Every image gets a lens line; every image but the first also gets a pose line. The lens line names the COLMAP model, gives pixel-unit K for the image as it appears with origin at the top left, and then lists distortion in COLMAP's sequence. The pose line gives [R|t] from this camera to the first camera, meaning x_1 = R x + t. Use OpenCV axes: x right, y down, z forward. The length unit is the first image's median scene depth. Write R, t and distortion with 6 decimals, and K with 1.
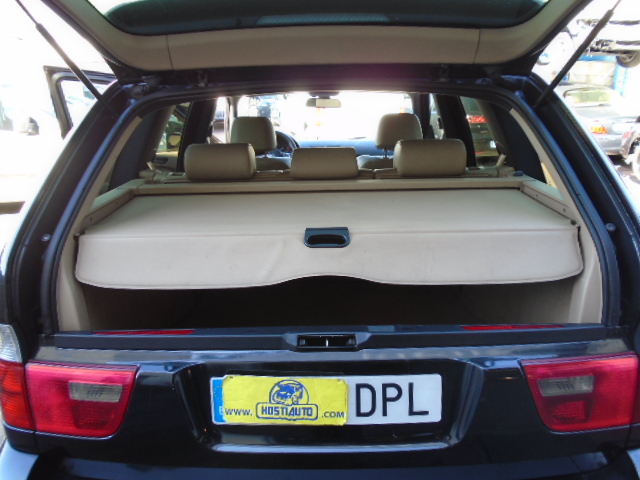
lens RADIAL K [[490.5, 0, 319.8], [0, 490.5, 236.9], [0, 0, 1]] dist [-0.006445, 0.001493]
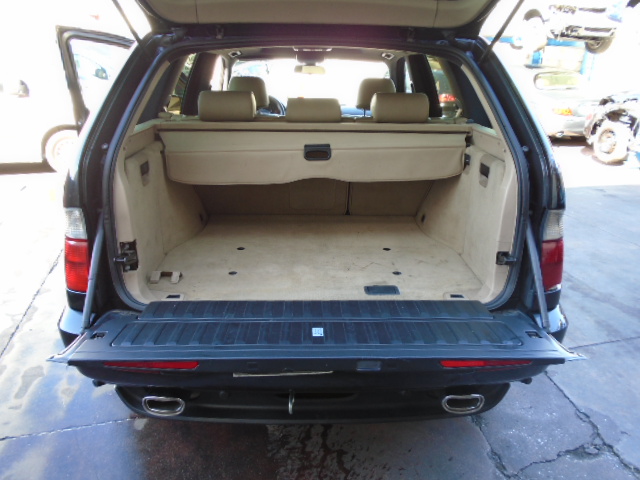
lens RADIAL K [[490.5, 0, 319.8], [0, 490.5, 236.9], [0, 0, 1]] dist [-0.006445, 0.001493]
pose [[0.998770, 0.019223, 0.045701, -0.031258], [-0.020923, 0.999096, 0.036996, 0.148859], [-0.044949, -0.037907, 0.998270, -0.280922]]
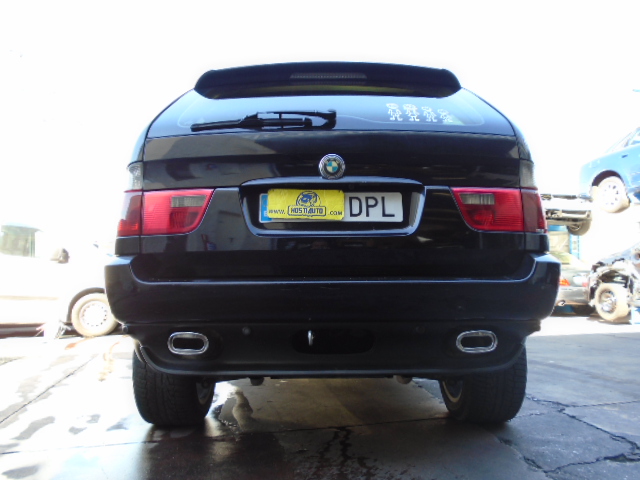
lens RADIAL K [[488.1, 0, 320.0], [0, 488.1, 240.0], [0, 0, 1]] dist [-0.008050, 0.001463]
pose [[0.999750, 0.013932, 0.017501, -0.038926], [-0.005960, 0.919998, -0.391878, 0.820076], [-0.021560, 0.391675, 0.919851, -0.336655]]
